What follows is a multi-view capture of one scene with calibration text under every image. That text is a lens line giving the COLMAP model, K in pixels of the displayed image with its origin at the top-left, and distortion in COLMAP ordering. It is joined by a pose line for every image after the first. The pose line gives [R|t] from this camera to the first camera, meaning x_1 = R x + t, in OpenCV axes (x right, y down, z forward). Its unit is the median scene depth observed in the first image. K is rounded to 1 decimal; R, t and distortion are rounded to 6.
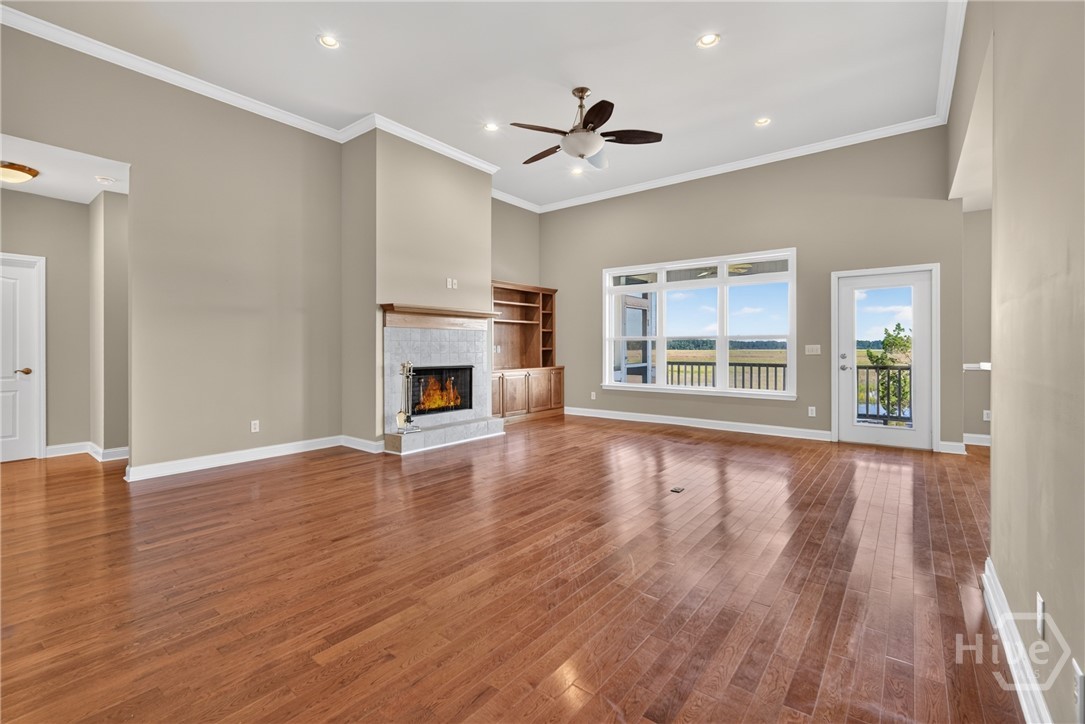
lens RADIAL K [[473.3, 0, 540.3], [0, 473.3, 352.4], [0, 0, 1]] dist [-0.010512, 0.003622]
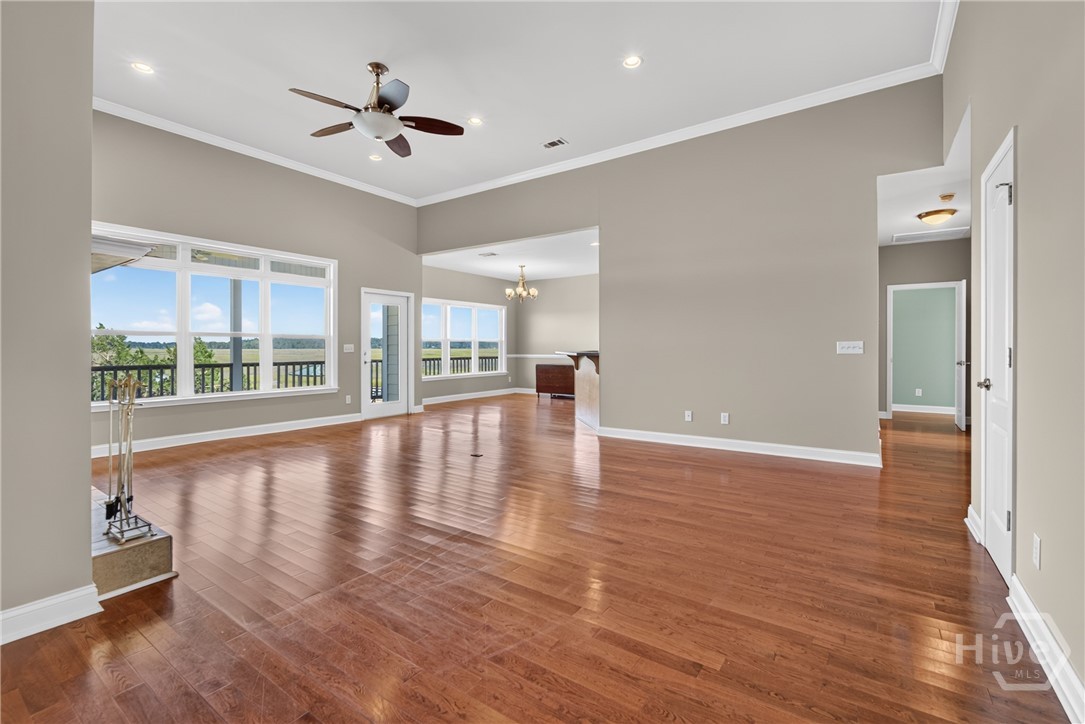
lens RADIAL K [[473.3, 0, 534.7], [0, 473.3, 352.3], [0, 0, 1]] dist [-0.010512, 0.003622]
pose [[-0.028159, -0.010554, 0.999548, -0.664494], [0.009932, 0.999892, 0.010838, -0.004388], [-0.999554, 0.010232, -0.028051, 0.567143]]
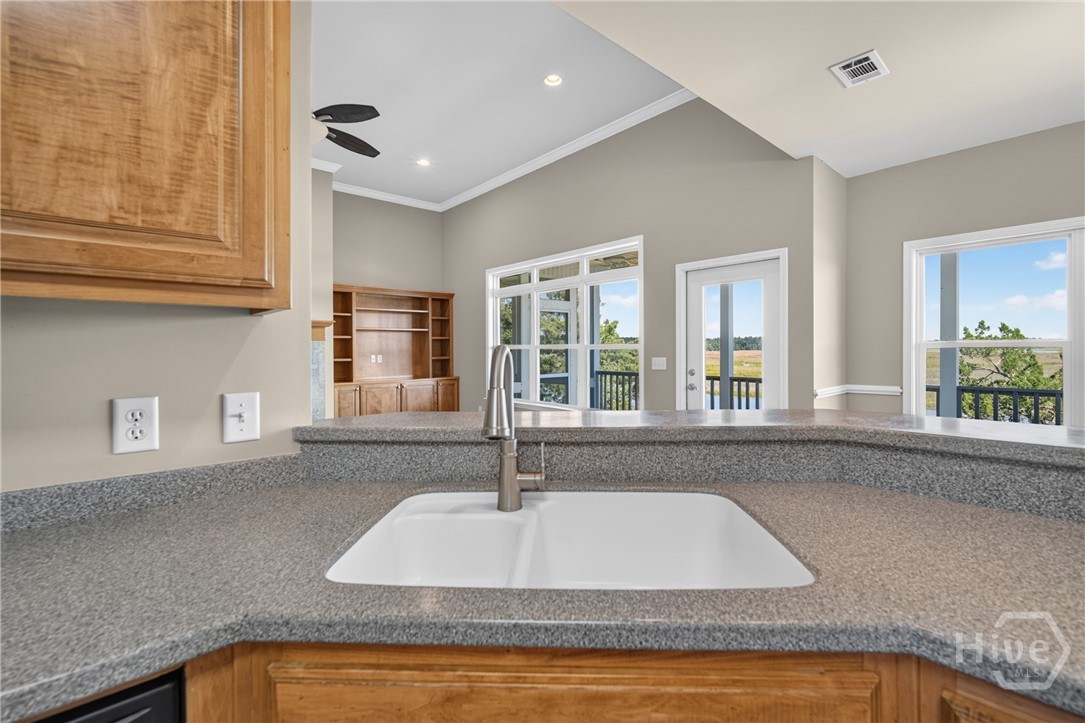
lens RADIAL K [[473.3, 0, 543.9], [0, 473.3, 350.1], [0, 0, 1]] dist [-0.010512, 0.003622]
pose [[0.981636, -0.002955, -0.190741, 0.549092], [0.001968, 0.999984, -0.005362, -0.024524], [0.190753, 0.004888, 0.981626, 0.185659]]
